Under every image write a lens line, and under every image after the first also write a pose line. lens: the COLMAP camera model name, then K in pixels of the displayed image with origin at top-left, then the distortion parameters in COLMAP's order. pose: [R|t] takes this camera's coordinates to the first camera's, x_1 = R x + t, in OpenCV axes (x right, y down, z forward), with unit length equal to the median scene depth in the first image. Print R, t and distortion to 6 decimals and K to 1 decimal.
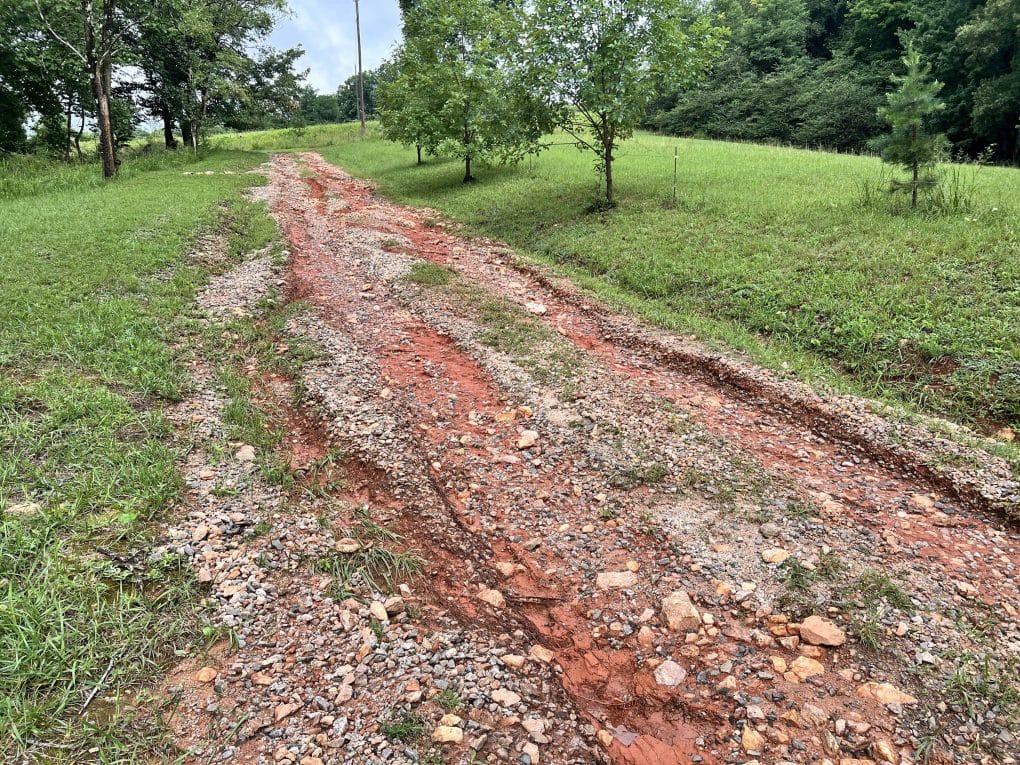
lens RADIAL K [[802.6, 0, 510.0], [0, 802.6, 382.5], [0, 0, 1]] dist [0.042792, -0.003314]
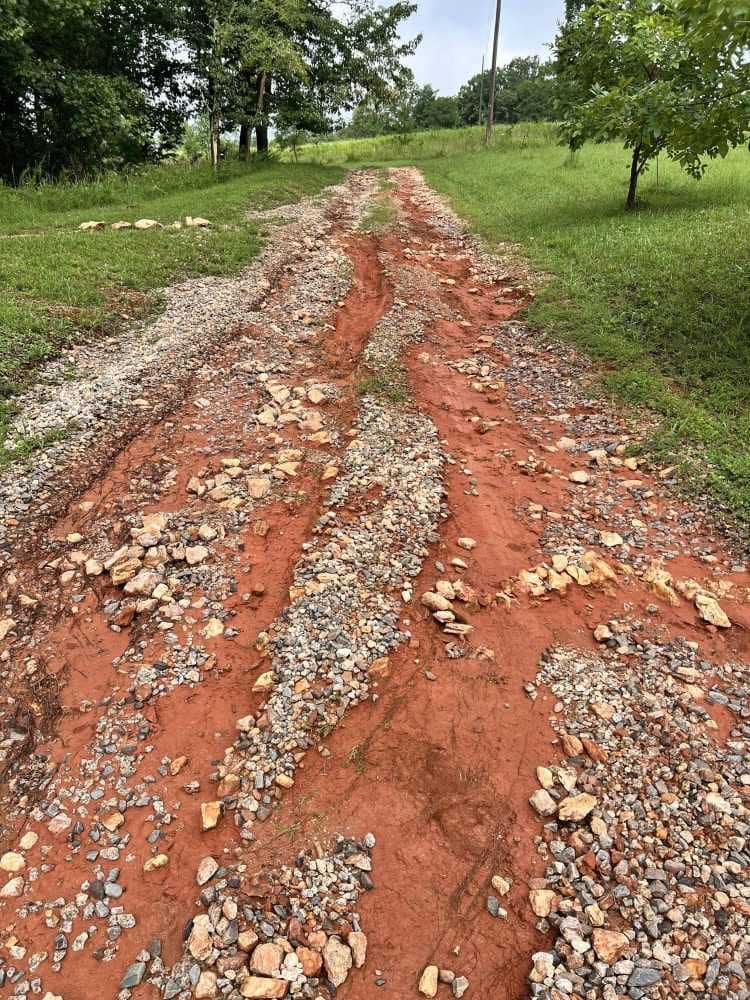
lens RADIAL K [[786.9, 0, 375.0], [0, 786.9, 500.0], [0, 0, 1]] dist [0.042792, -0.003314]
pose [[0.957603, 0.126353, -0.258905, -0.066398], [-0.093827, 0.986476, 0.134394, -0.096484], [0.272385, -0.104403, 0.956507, 0.325111]]
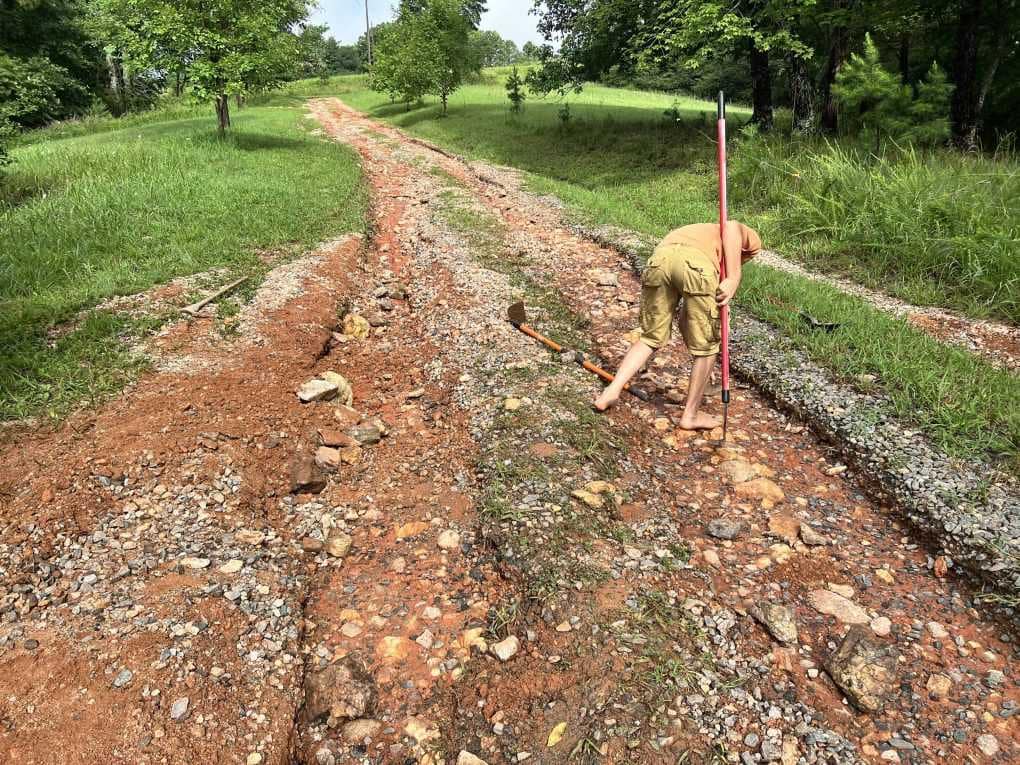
lens RADIAL K [[802.6, 0, 510.0], [0, 802.6, 382.5], [0, 0, 1]] dist [0.042792, -0.003314]
pose [[0.999533, 0.015868, -0.026096, 0.109350], [-0.014355, 0.998262, 0.057161, 0.130240], [0.026958, -0.056759, 0.998024, -0.442761]]
